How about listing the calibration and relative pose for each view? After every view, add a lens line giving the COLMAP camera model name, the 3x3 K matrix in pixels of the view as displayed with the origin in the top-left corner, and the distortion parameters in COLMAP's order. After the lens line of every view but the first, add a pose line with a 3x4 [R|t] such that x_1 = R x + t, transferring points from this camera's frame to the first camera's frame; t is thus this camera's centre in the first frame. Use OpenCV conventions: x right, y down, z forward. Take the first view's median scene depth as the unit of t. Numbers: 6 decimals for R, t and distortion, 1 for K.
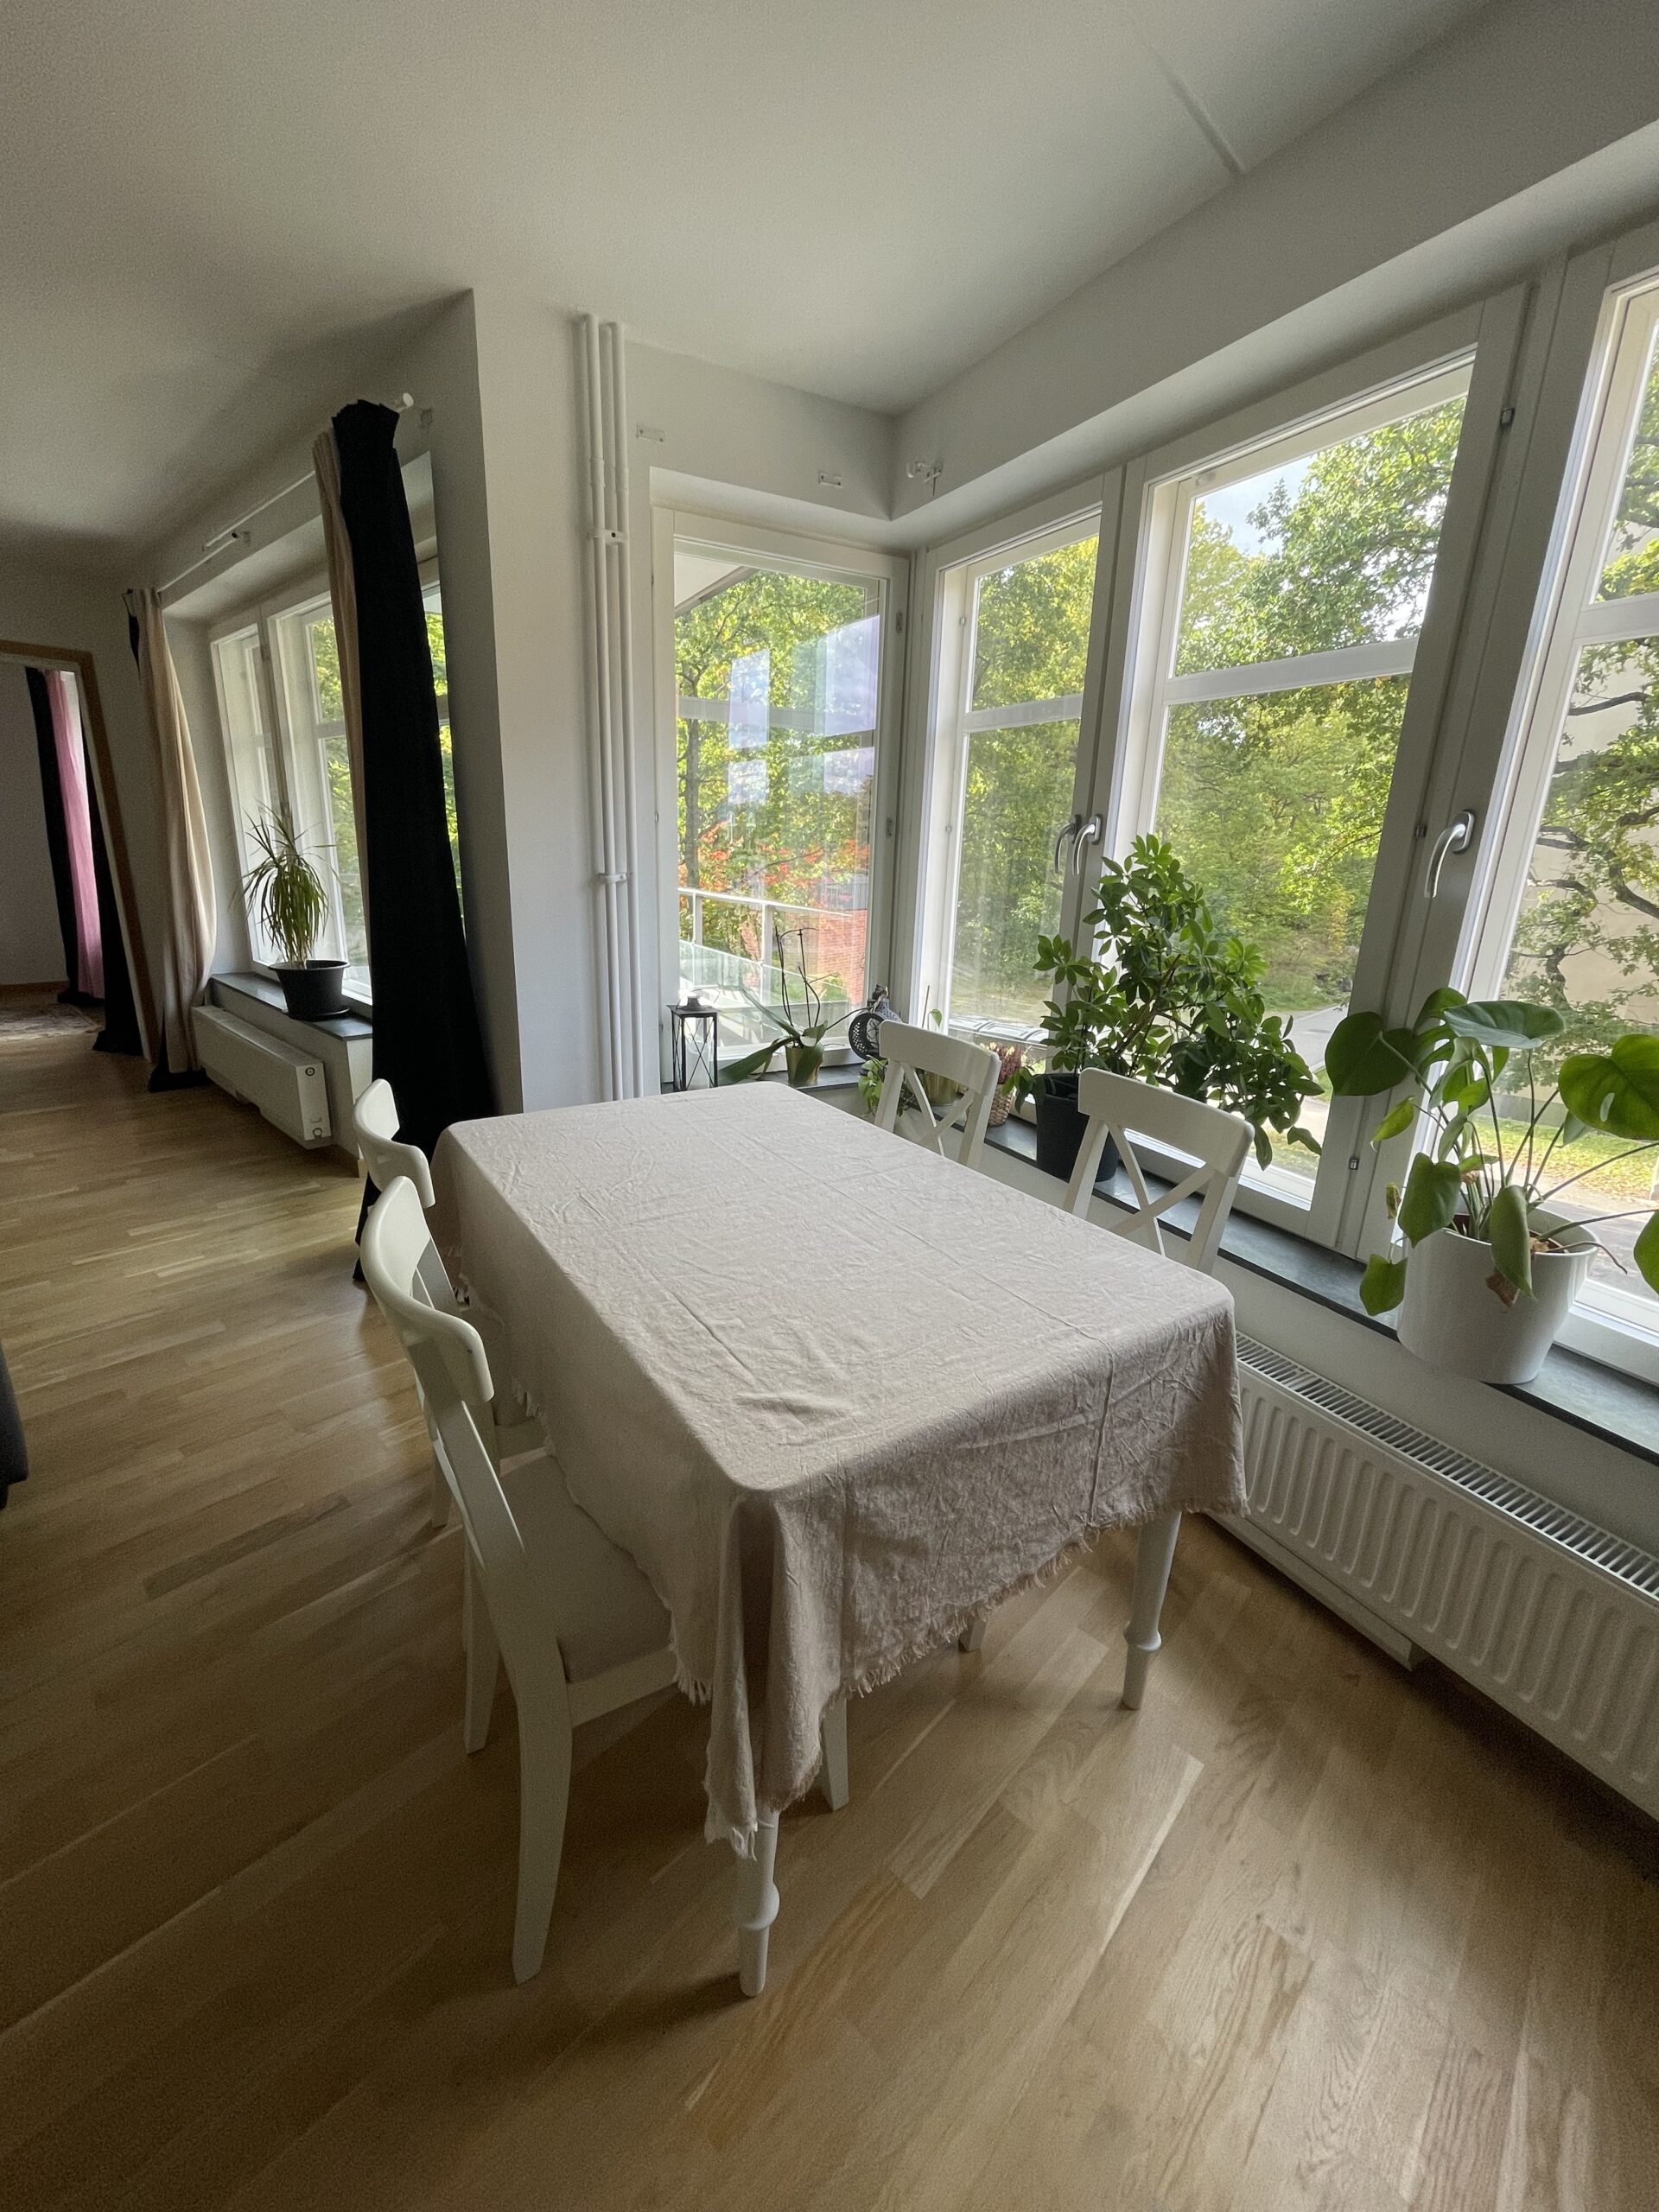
lens RADIAL K [[890.0, 0, 837.8], [0, 890.0, 1103.5], [0, 0, 1]] dist [-0.003895, -0.001172]
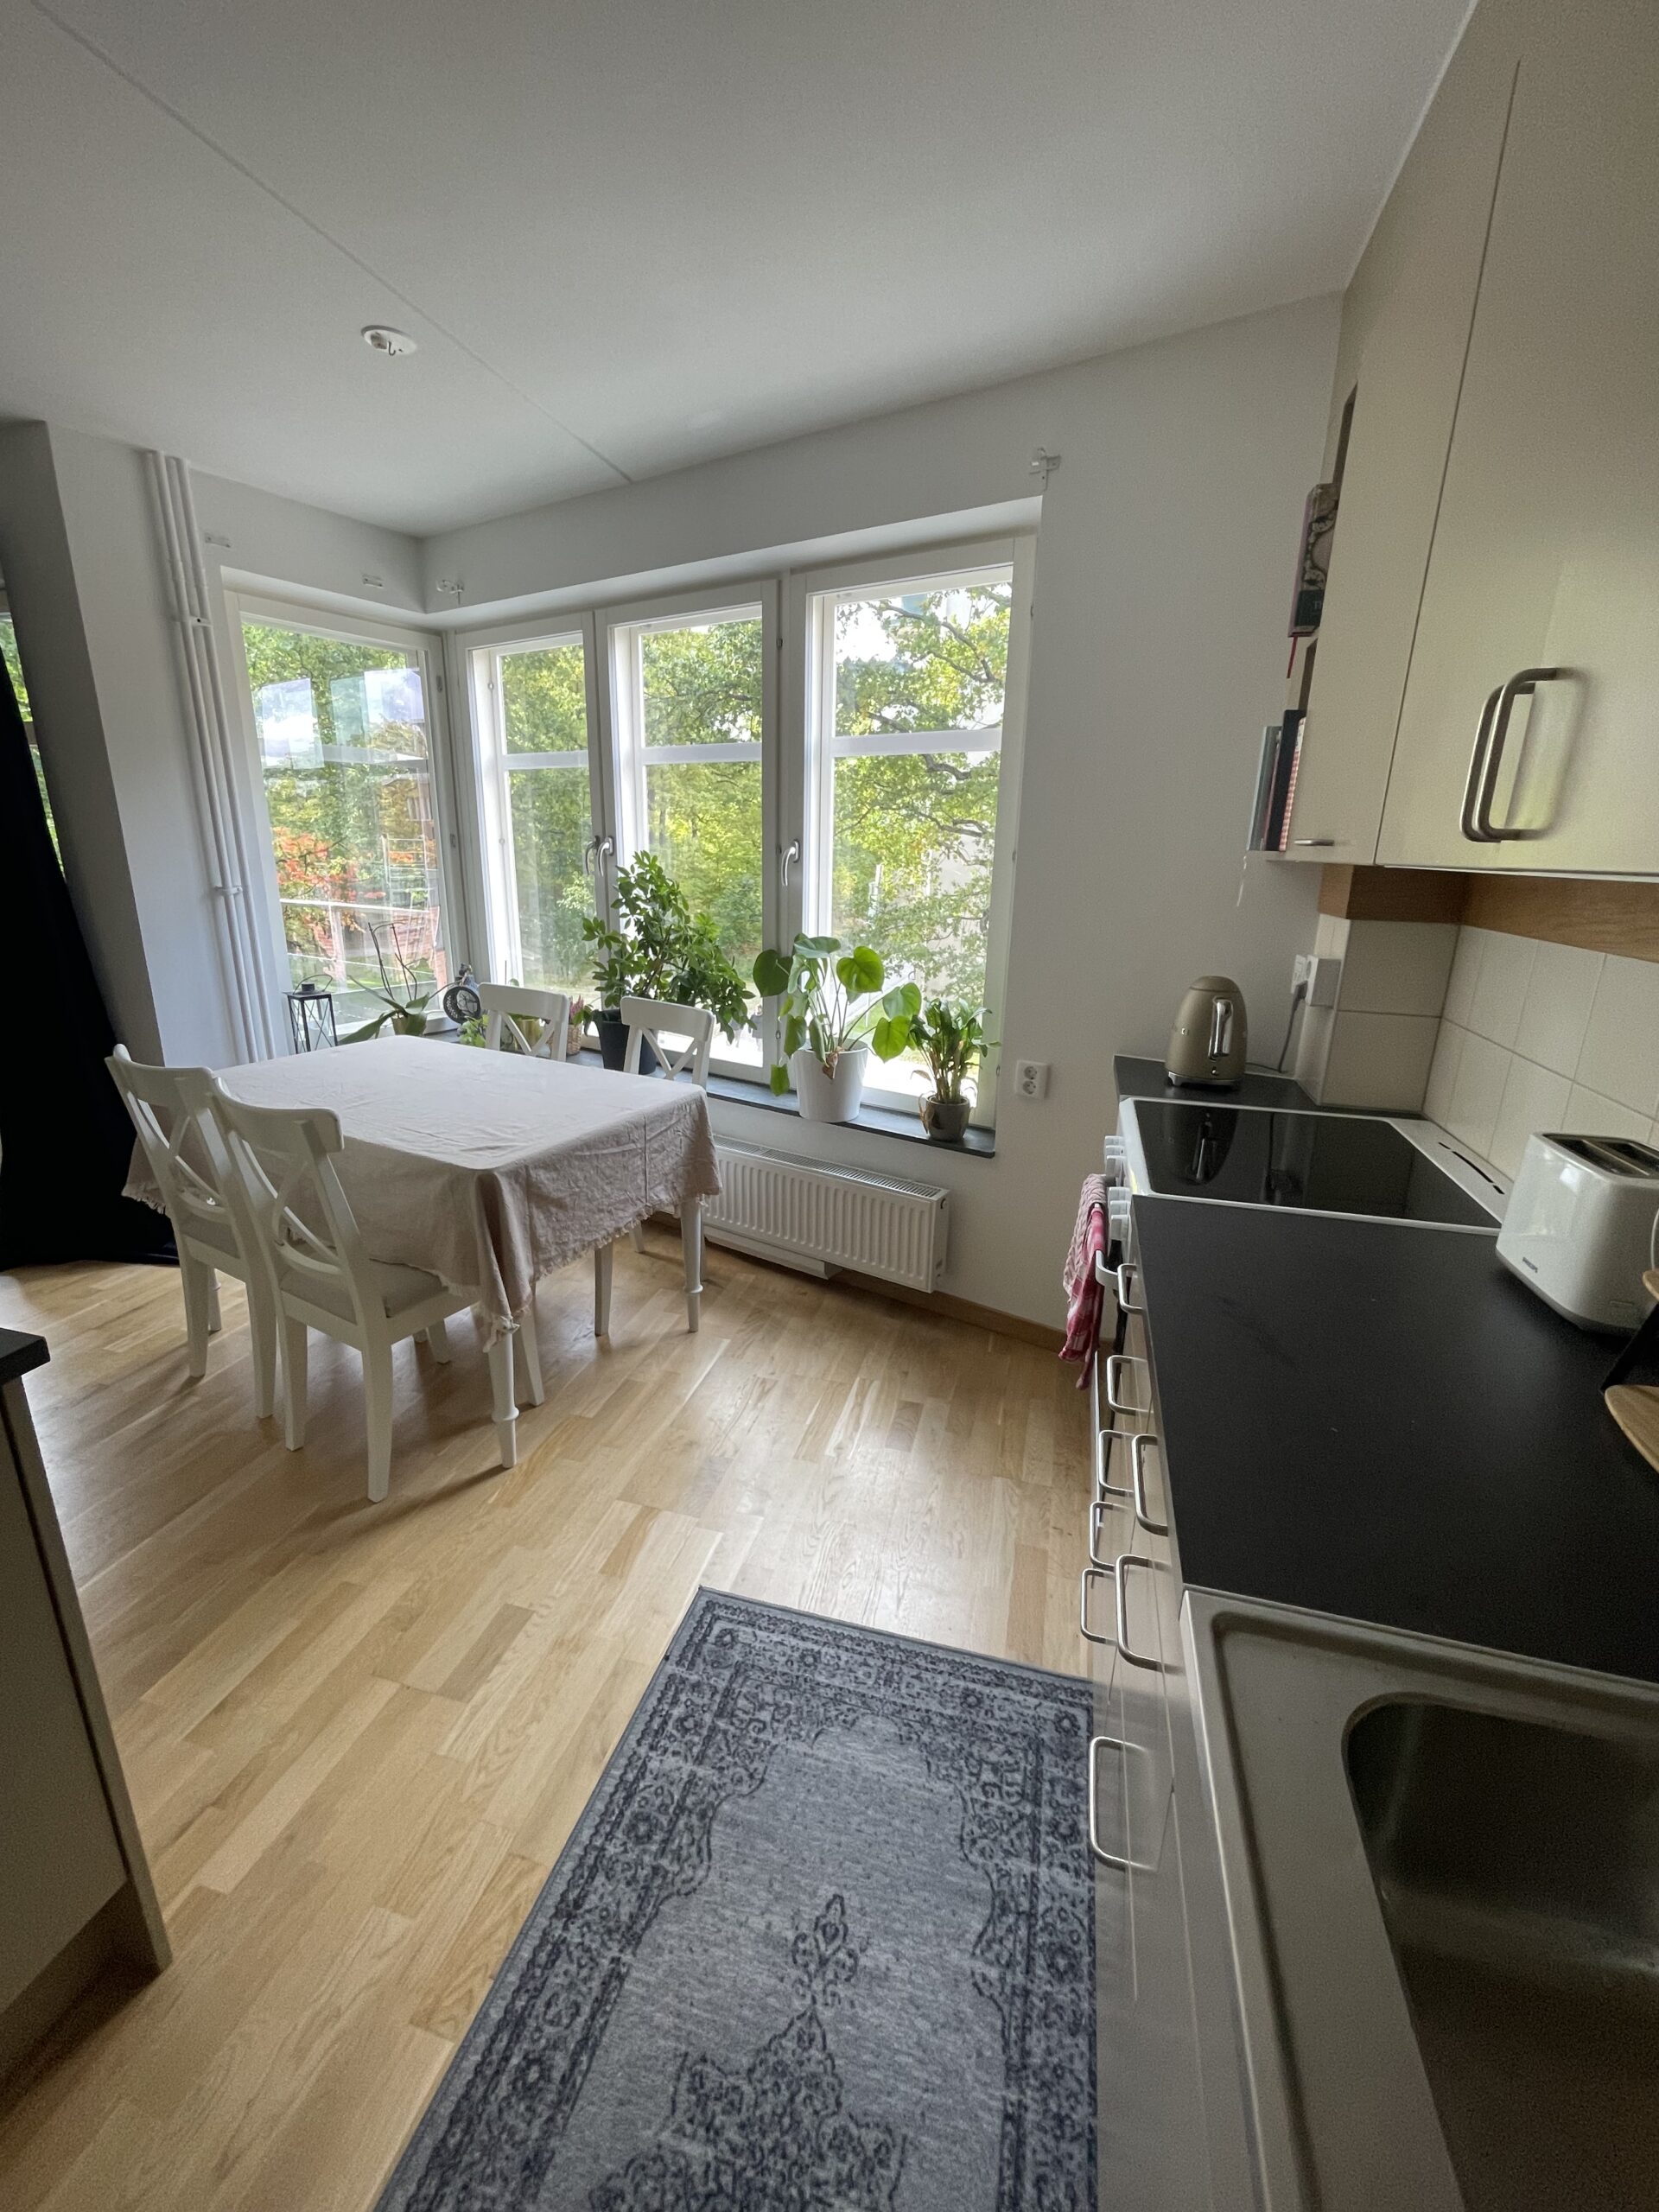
lens RADIAL K [[890.0, 0, 830.9], [0, 890.0, 1100.2], [0, 0, 1]] dist [-0.003895, -0.001172]
pose [[0.886580, -0.141290, 0.440470, -0.109916], [0.137249, 0.989679, 0.041204, 0.115088], [-0.441745, 0.023923, 0.896821, -0.540527]]
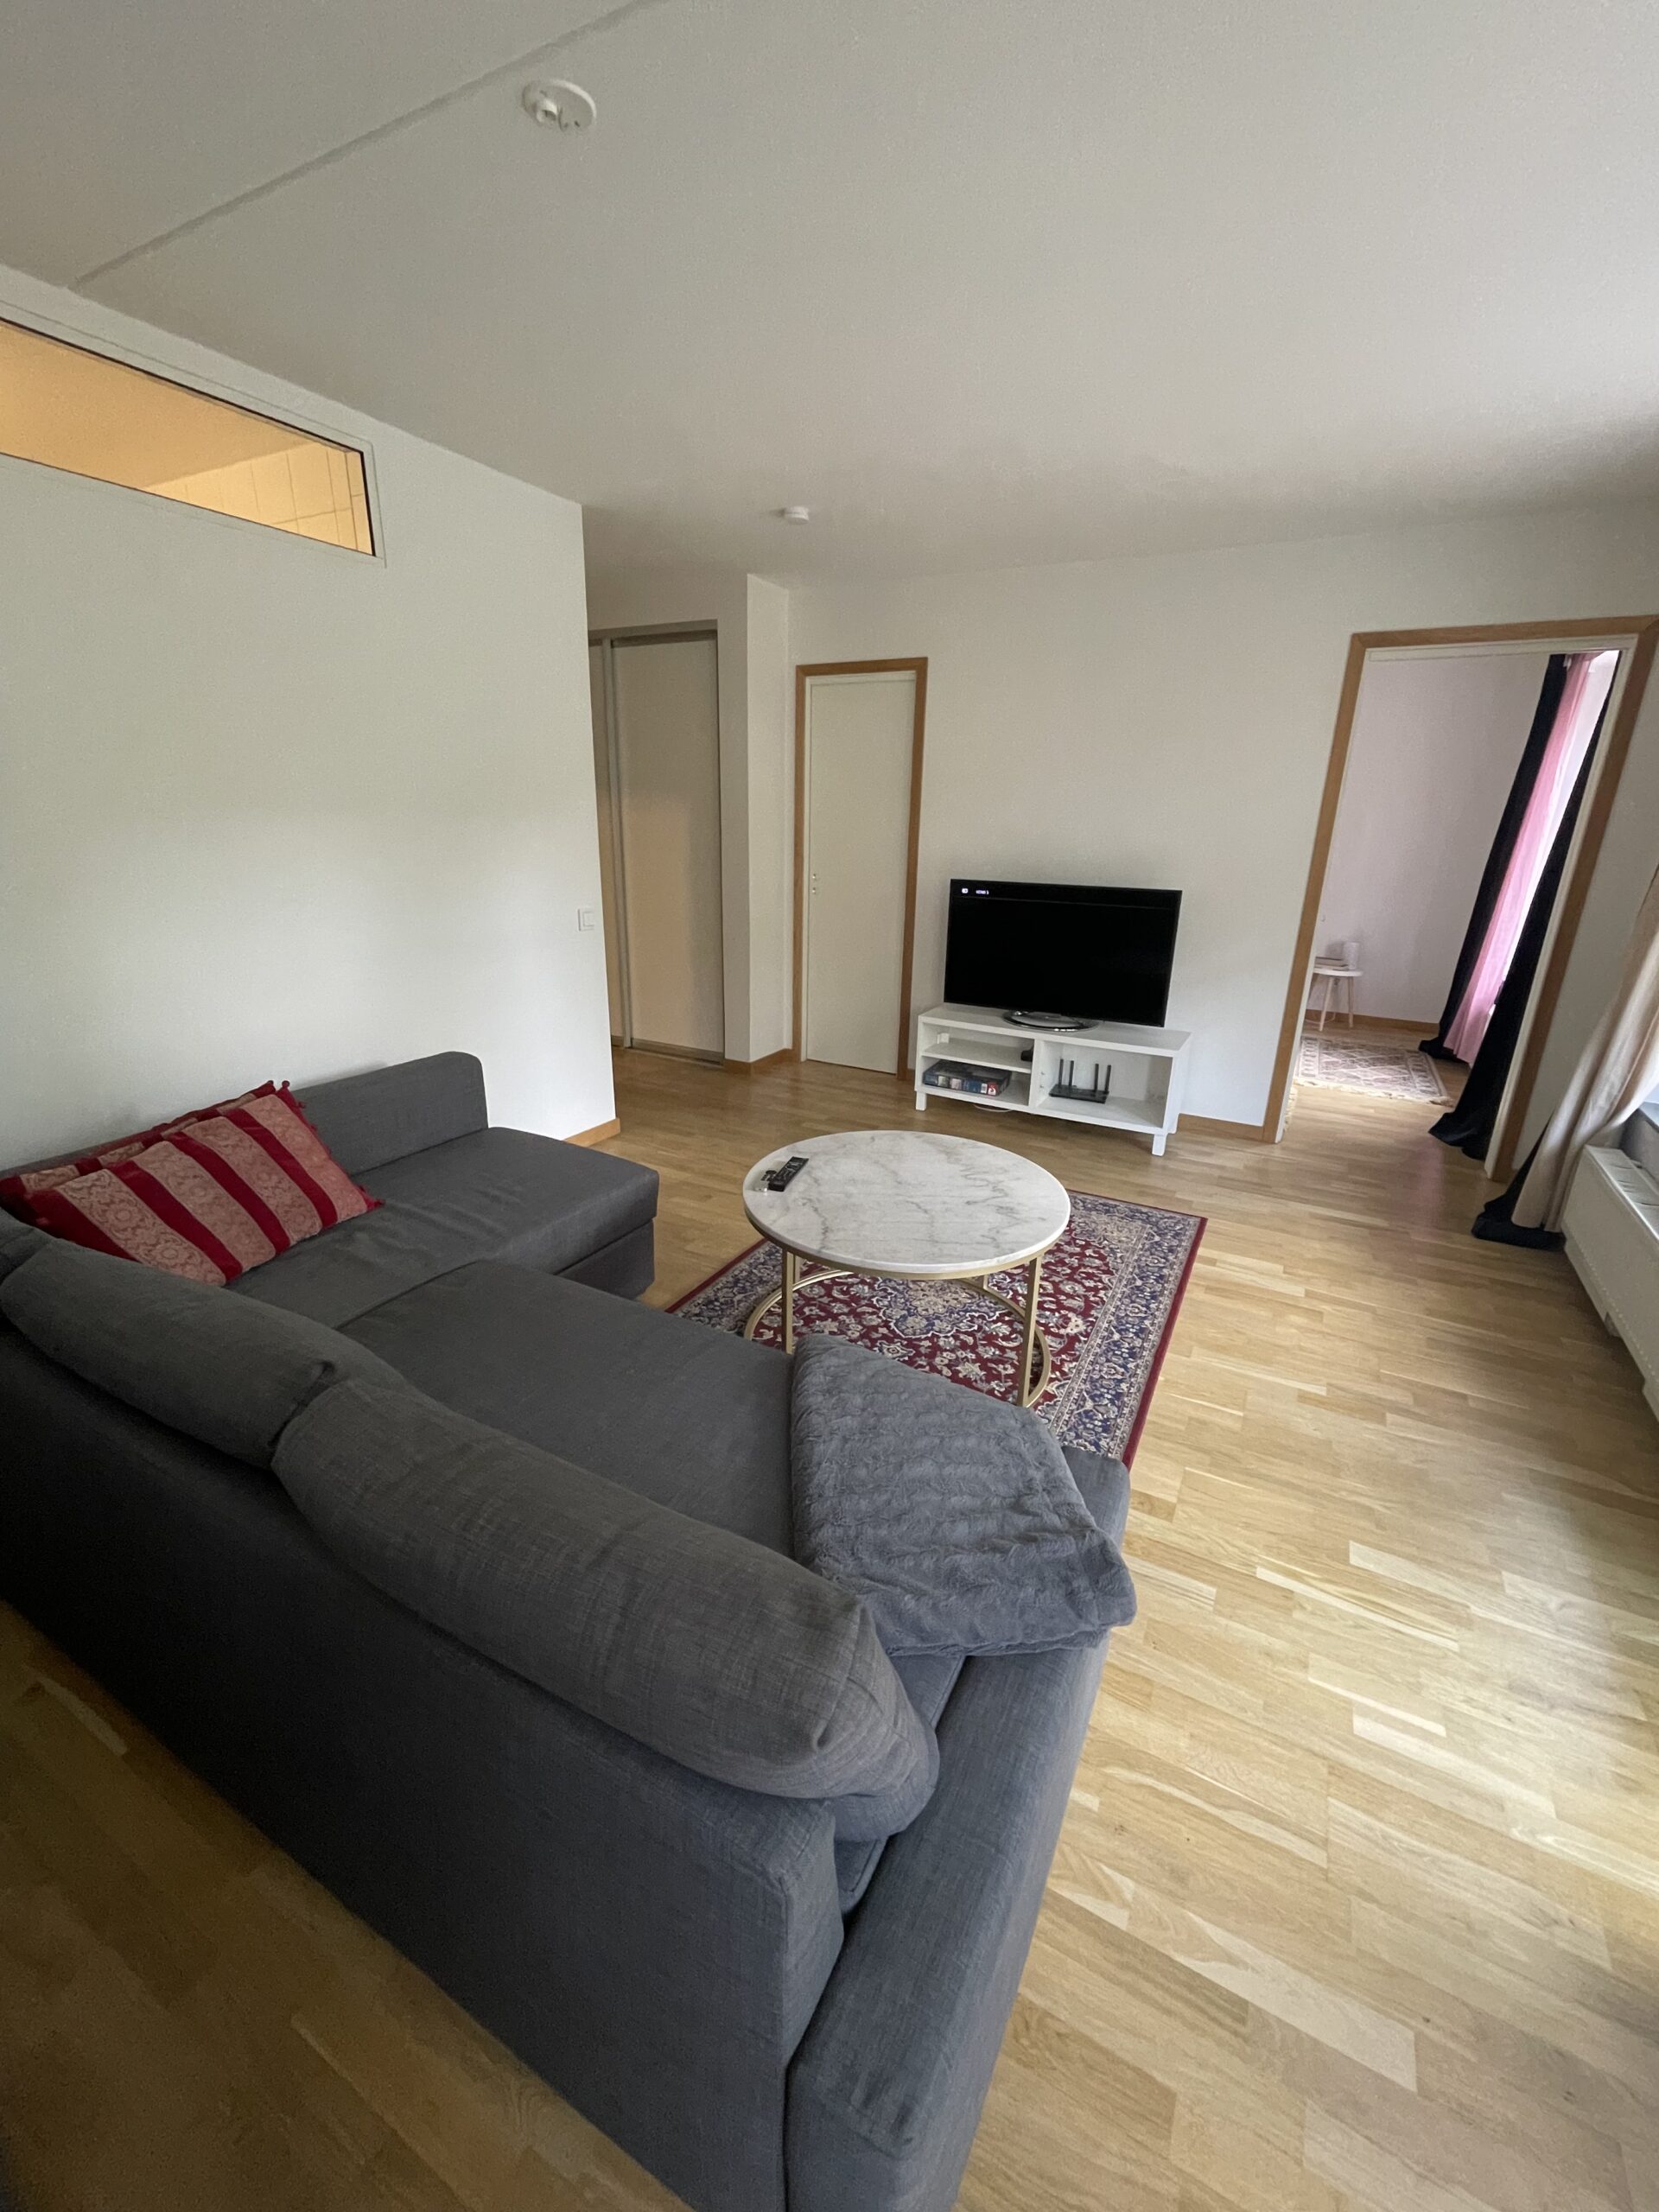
lens RADIAL K [[890.0, 0, 831.2], [0, 890.0, 1110.7], [0, 0, 1]] dist [-0.003895, -0.001172]
pose [[0.251762, 0.281802, -0.925853, -0.266836], [-0.278302, 0.937340, 0.209622, -0.115165], [0.926911, 0.204892, 0.314413, 0.267704]]
